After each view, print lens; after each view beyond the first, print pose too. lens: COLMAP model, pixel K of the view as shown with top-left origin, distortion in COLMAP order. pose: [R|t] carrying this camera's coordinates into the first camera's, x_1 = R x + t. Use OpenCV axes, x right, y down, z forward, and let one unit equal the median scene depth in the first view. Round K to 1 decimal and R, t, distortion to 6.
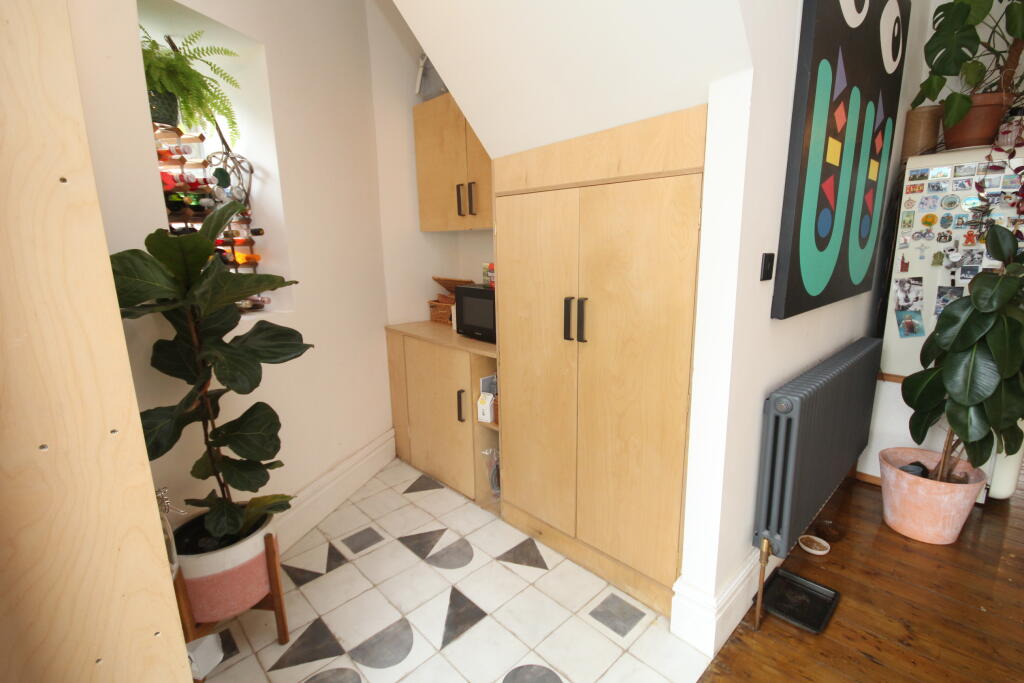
lens RADIAL K [[478.4, 0, 514.2], [0, 478.4, 347.9], [0, 0, 1]] dist [-0.014452, -0.000494]
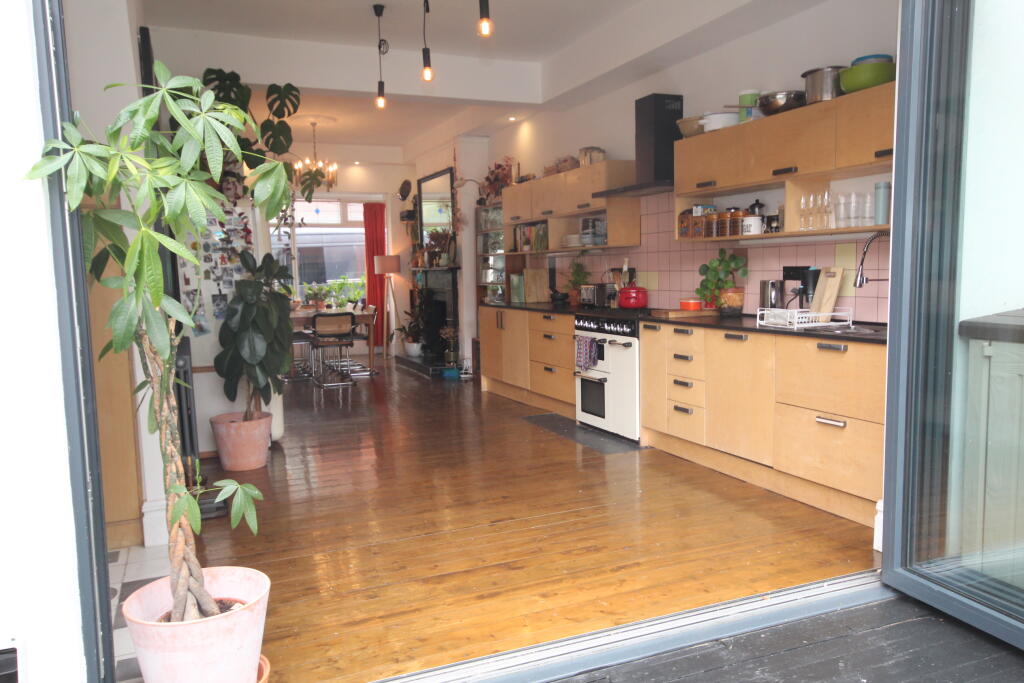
lens RADIAL K [[788.9, 0, 513.7], [0, 788.9, 345.2], [0, 0, 1]] dist [0.007437, 0.001044]
pose [[0.350574, -0.078626, 0.933229, -0.940117], [0.213937, 0.976845, 0.001933, 0.196122], [-0.911772, 0.198975, 0.359277, -0.579541]]
